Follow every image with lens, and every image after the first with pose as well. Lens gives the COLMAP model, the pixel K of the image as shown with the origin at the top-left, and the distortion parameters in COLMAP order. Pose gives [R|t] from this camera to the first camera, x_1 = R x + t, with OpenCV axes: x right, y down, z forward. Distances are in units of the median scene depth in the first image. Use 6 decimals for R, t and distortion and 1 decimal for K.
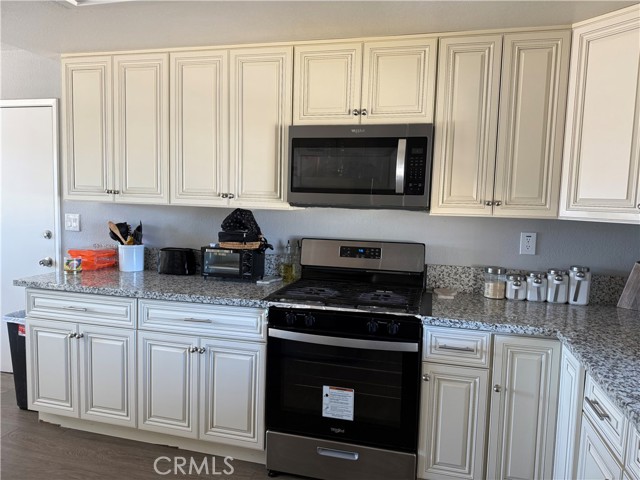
lens RADIAL K [[457.1, 0, 322.1], [0, 457.1, 239.2], [0, 0, 1]] dist [0.081800, -0.111168]
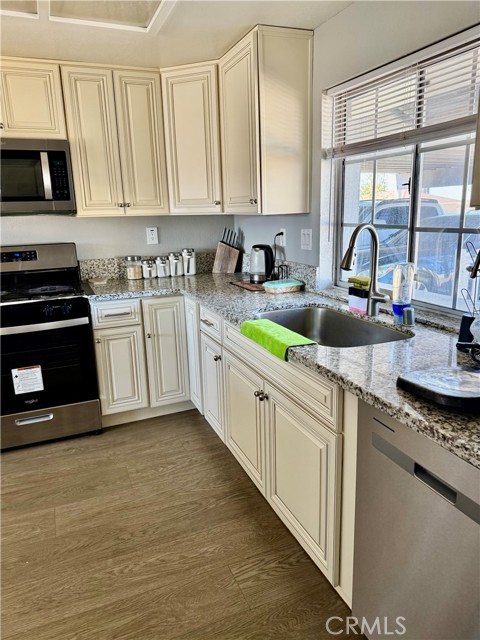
lens RADIAL K [[457.1, 0, 247.1], [0, 457.1, 318.9], [0, 0, 1]] dist [0.081800, -0.111168]
pose [[0.797385, -0.187521, 0.573597, -0.165764], [0.105238, 0.979141, 0.173806, 0.047167], [-0.594224, -0.078226, 0.800486, -0.285035]]
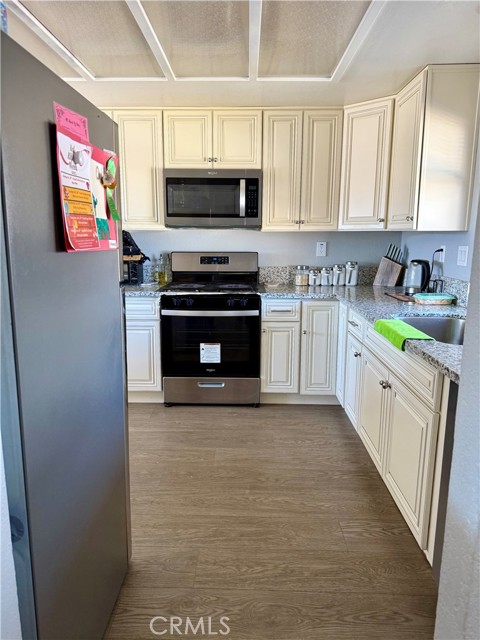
lens RADIAL K [[451.8, 0, 240.0], [0, 451.8, 320.0], [0, 0, 1]] dist [0.200685, -0.376785]
pose [[0.973533, -0.065349, 0.219007, -0.190371], [0.043753, 0.993817, 0.102051, 0.085395], [-0.224321, -0.089767, 0.970372, -0.494477]]
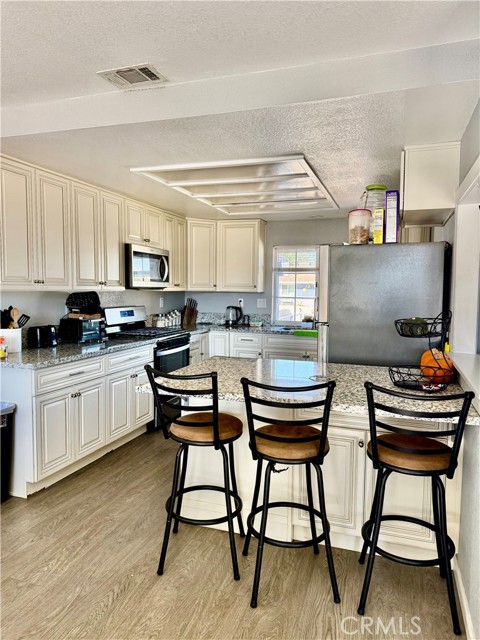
lens RADIAL K [[457.1, 0, 247.1], [0, 457.1, 318.9], [0, 0, 1]] dist [0.081800, -0.111168]
pose [[0.064017, -0.091517, 0.993744, -1.956447], [0.083741, 0.992767, 0.086032, -0.076045], [-0.994429, 0.077710, 0.071218, 0.476472]]
